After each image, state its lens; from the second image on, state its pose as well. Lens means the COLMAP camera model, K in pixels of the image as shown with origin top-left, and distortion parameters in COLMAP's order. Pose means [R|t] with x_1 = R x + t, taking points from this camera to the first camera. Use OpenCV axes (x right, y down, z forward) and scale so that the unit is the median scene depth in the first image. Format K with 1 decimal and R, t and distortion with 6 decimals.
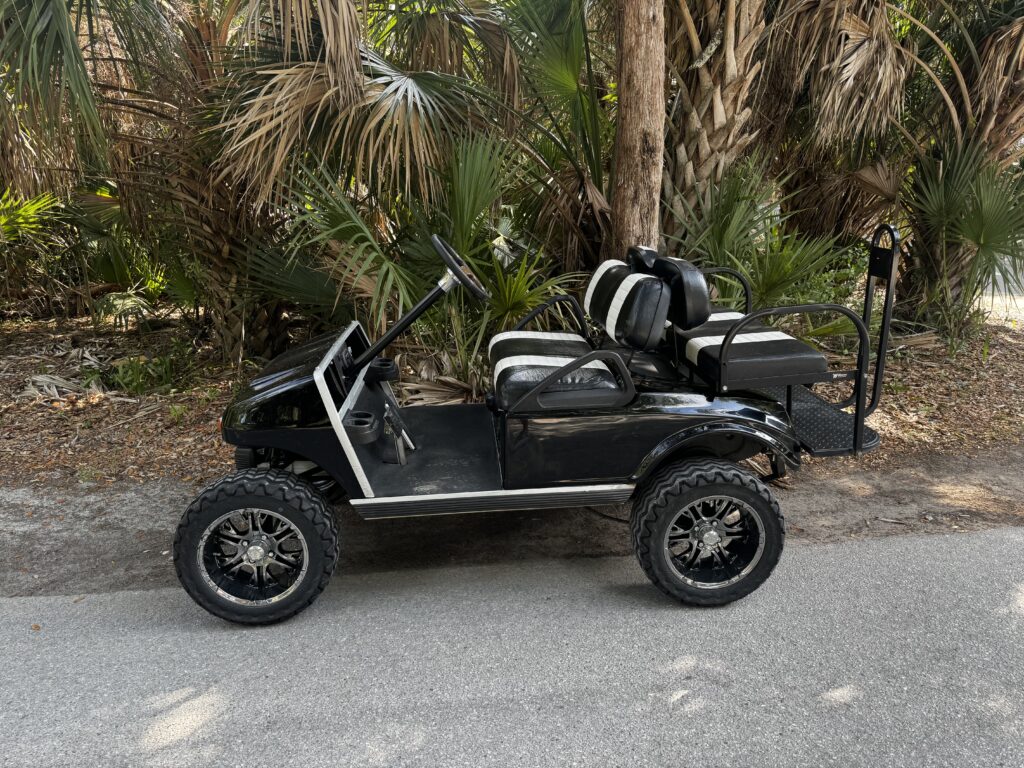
lens RADIAL K [[716.5, 0, 509.6], [0, 716.5, 395.3], [0, 0, 1]] dist [0.003718, -0.007558]
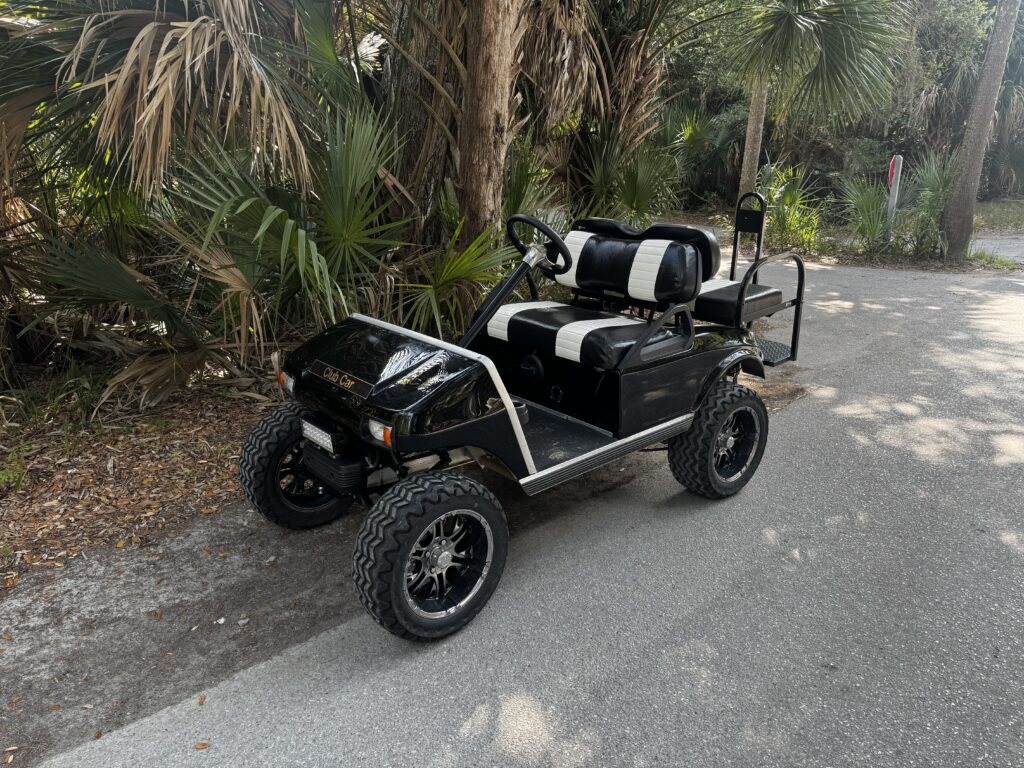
lens RADIAL K [[710.3, 0, 502.1], [0, 710.3, 395.9], [0, 0, 1]] dist [0.040119, -0.054344]
pose [[0.812750, -0.183155, 0.553074, -0.413254], [0.163180, 0.982868, 0.085689, -0.032975], [-0.559293, 0.020607, 0.828714, 0.093455]]
